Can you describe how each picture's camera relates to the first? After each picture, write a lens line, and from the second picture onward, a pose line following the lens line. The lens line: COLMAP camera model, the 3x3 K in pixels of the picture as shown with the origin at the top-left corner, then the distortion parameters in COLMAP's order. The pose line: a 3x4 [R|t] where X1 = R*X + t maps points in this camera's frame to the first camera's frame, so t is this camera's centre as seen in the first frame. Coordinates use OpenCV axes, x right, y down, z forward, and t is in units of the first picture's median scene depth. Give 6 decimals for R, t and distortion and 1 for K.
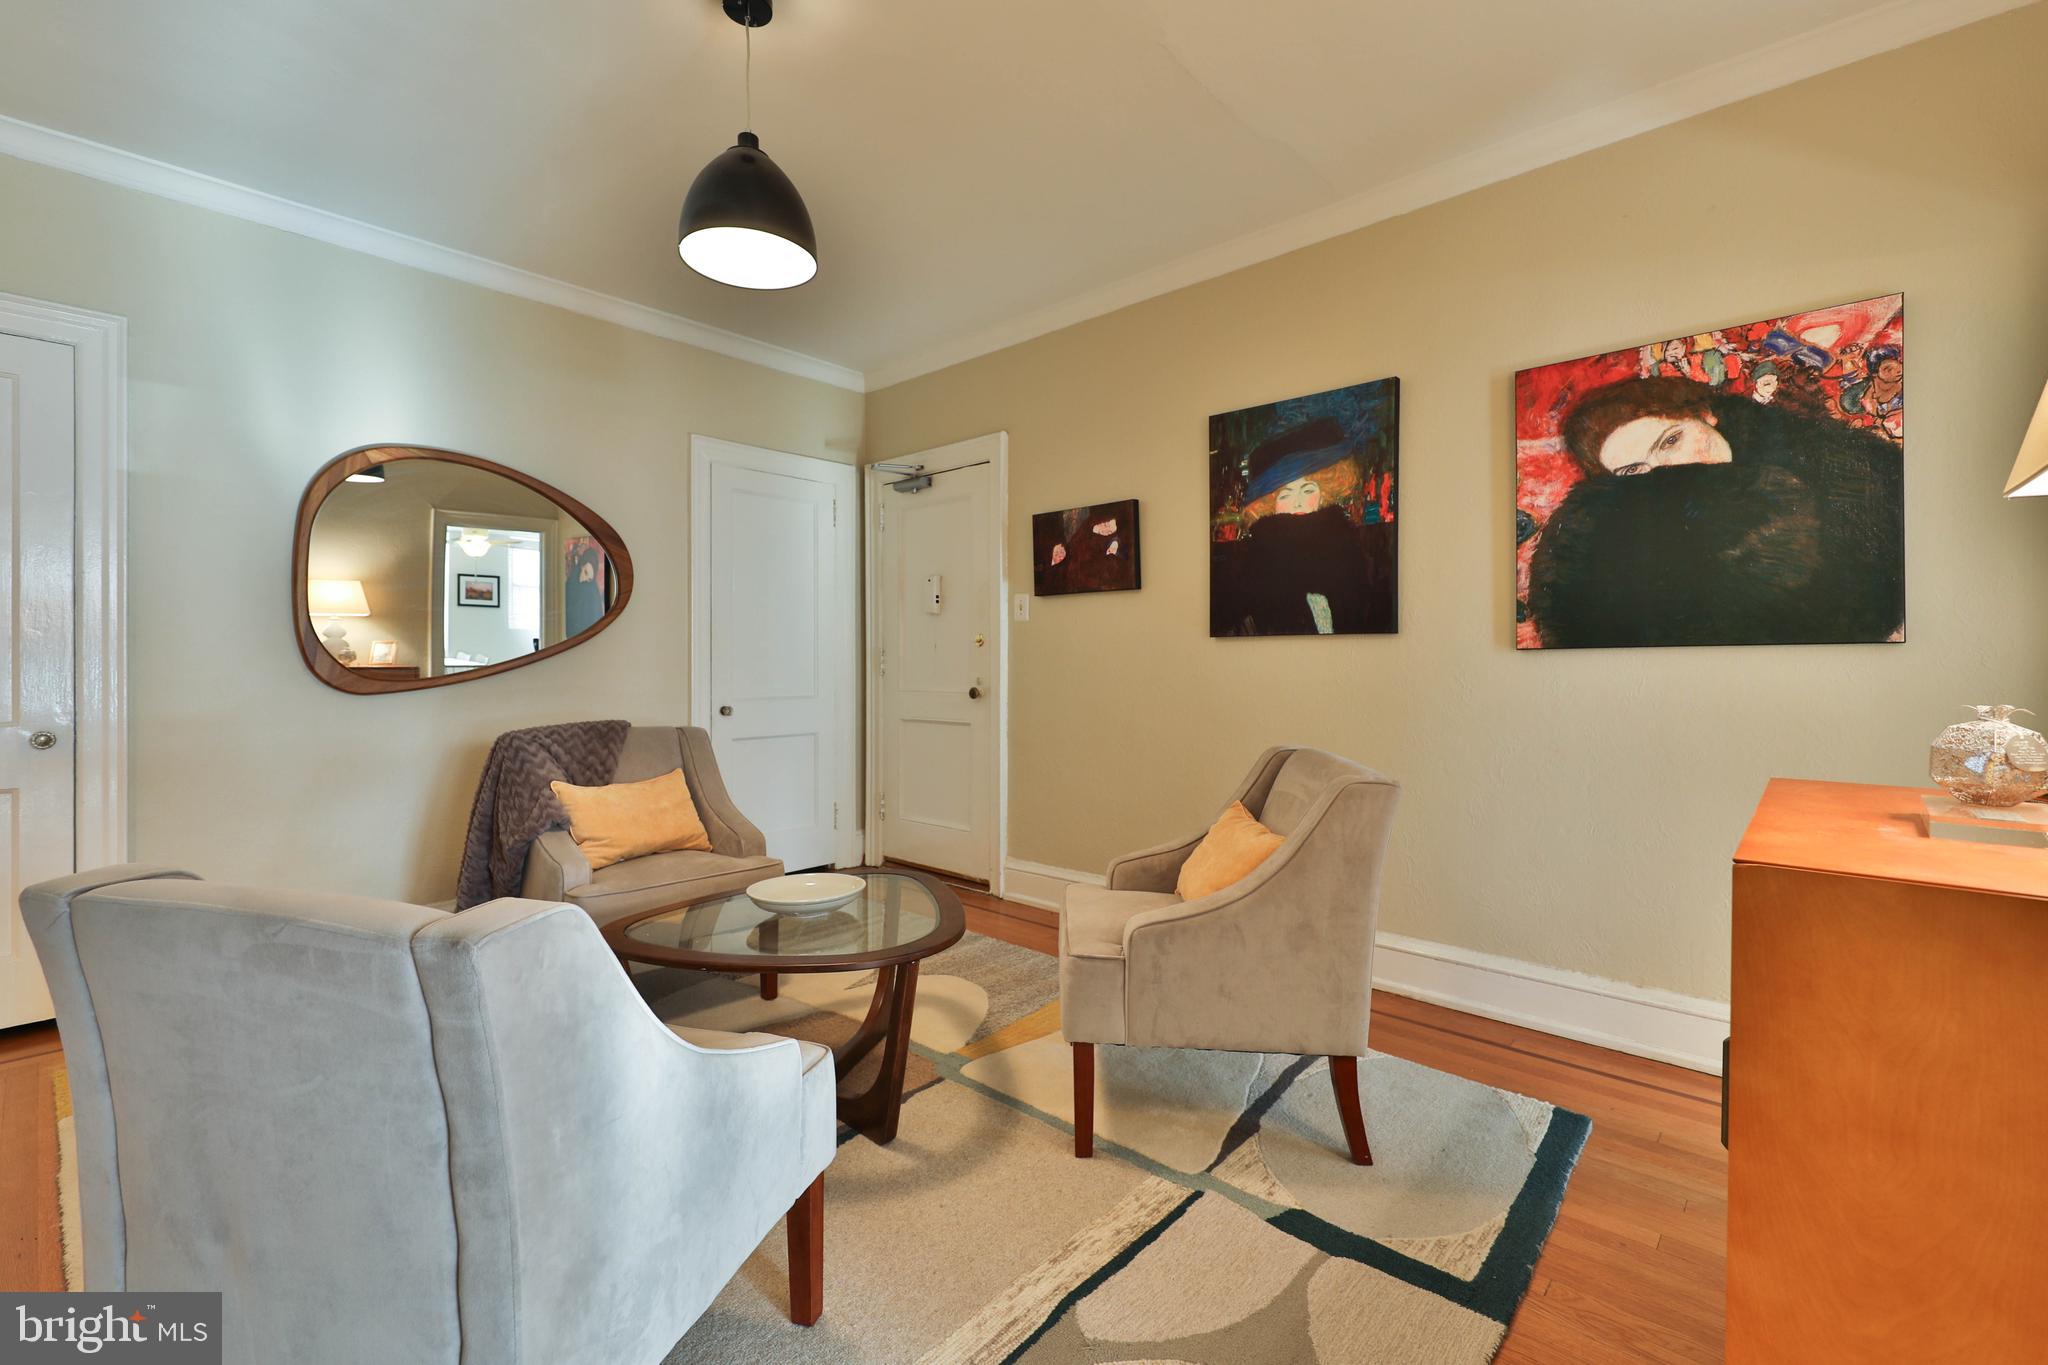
lens RADIAL K [[890.9, 0, 1038.6], [0, 890.9, 674.4], [0, 0, 1]] dist [-0.010931, -0.000407]
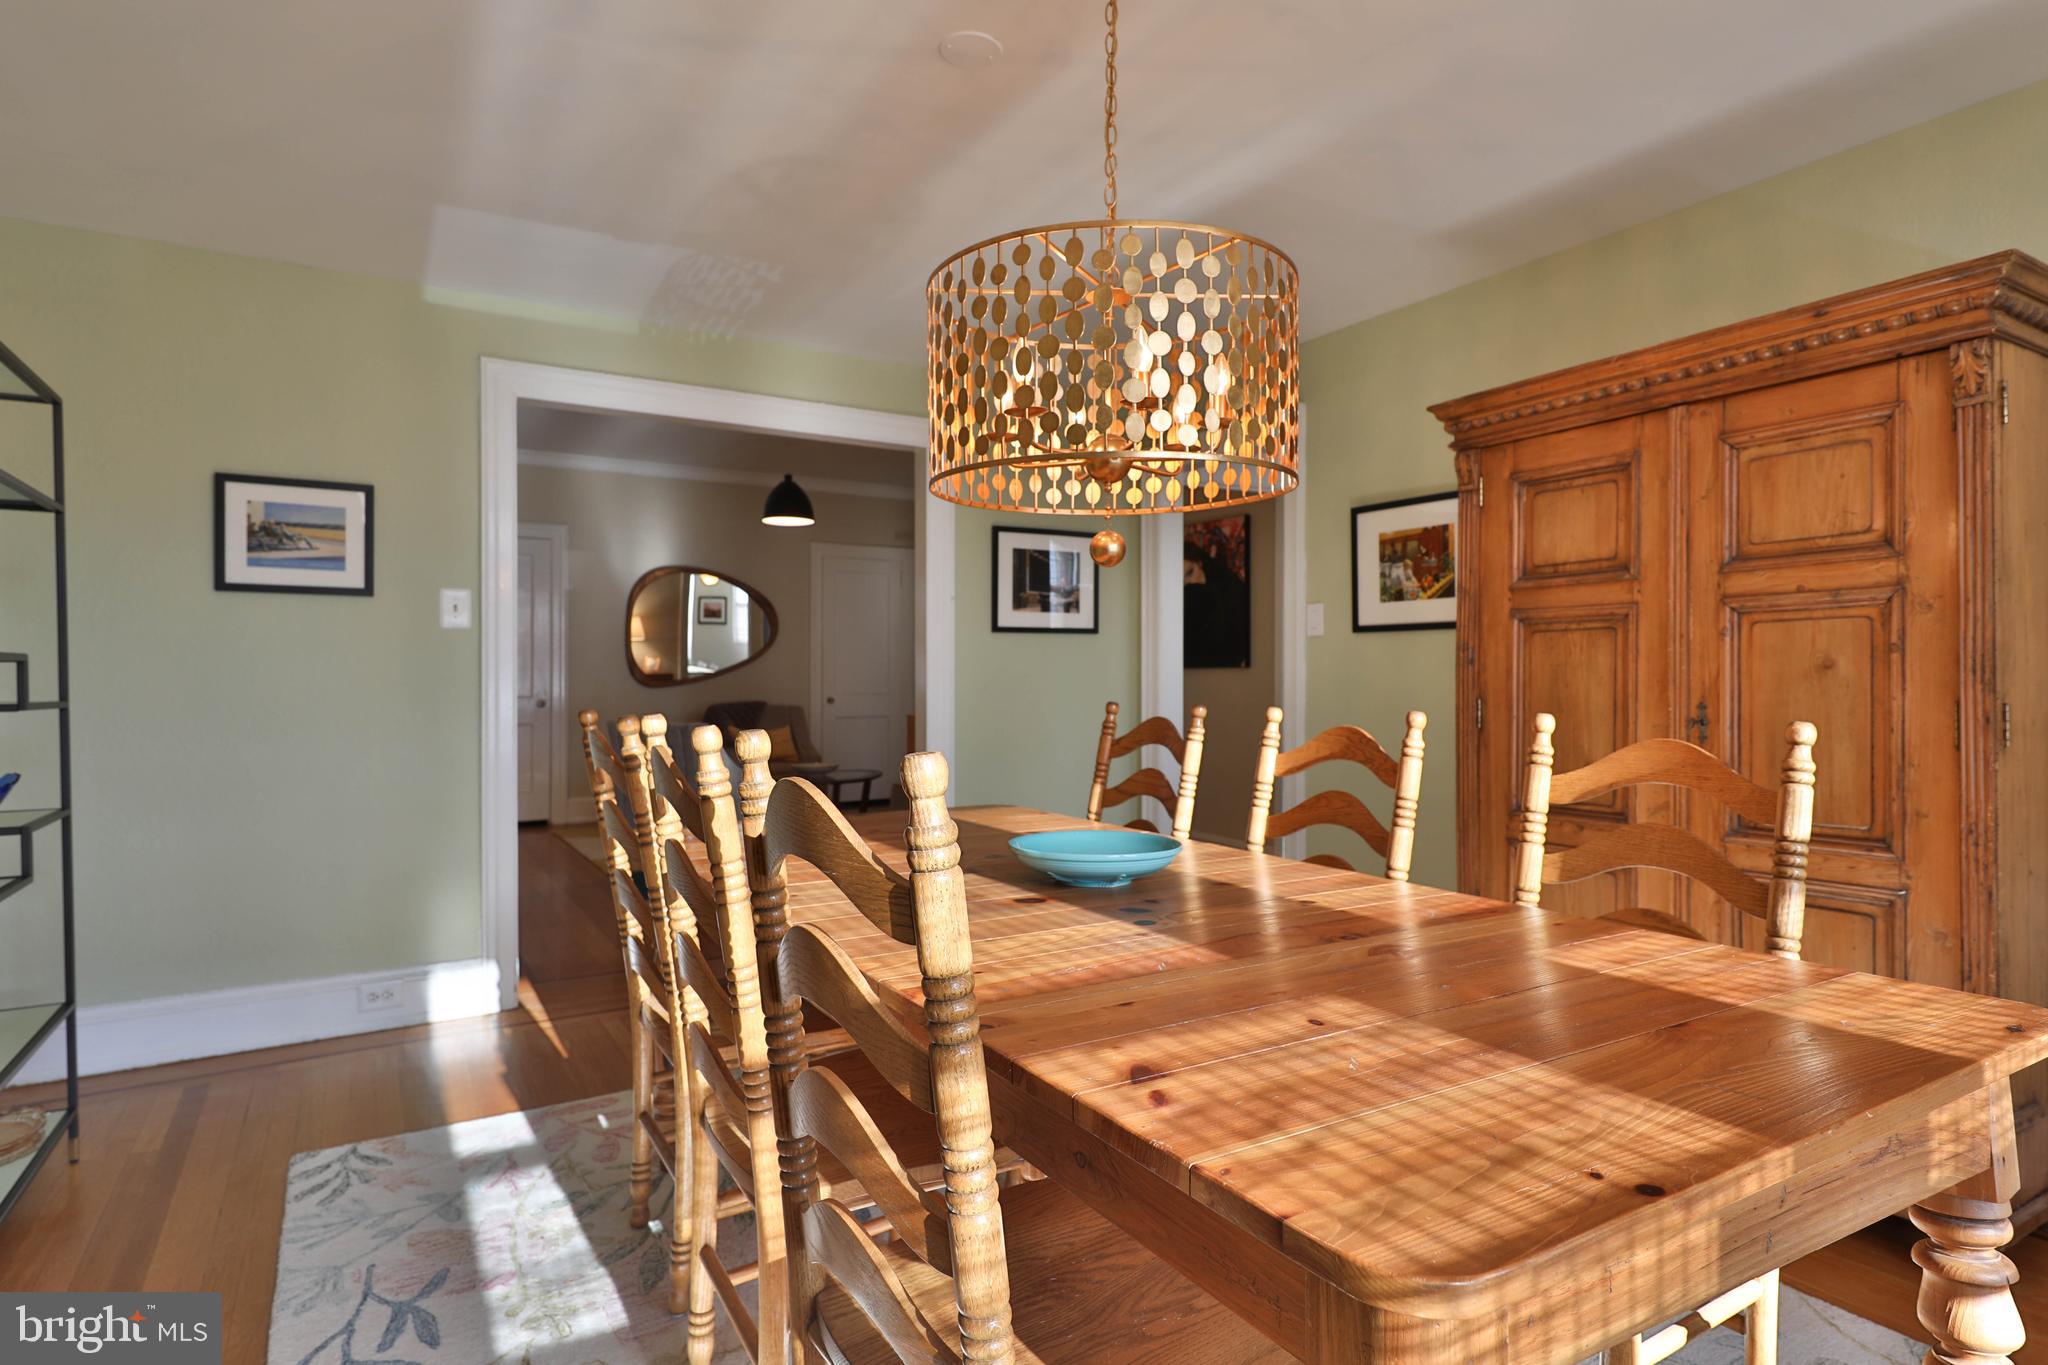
lens RADIAL K [[1115.9, 0, 1030.2], [0, 1115.9, 681.9], [0, 0, 1]] dist [0.002767, 0.000498]
pose [[0.957307, 0.007382, -0.288977, 1.073840], [-0.006993, 0.999973, 0.002378, -0.004883], [0.288987, -0.000256, 0.957333, -1.598033]]
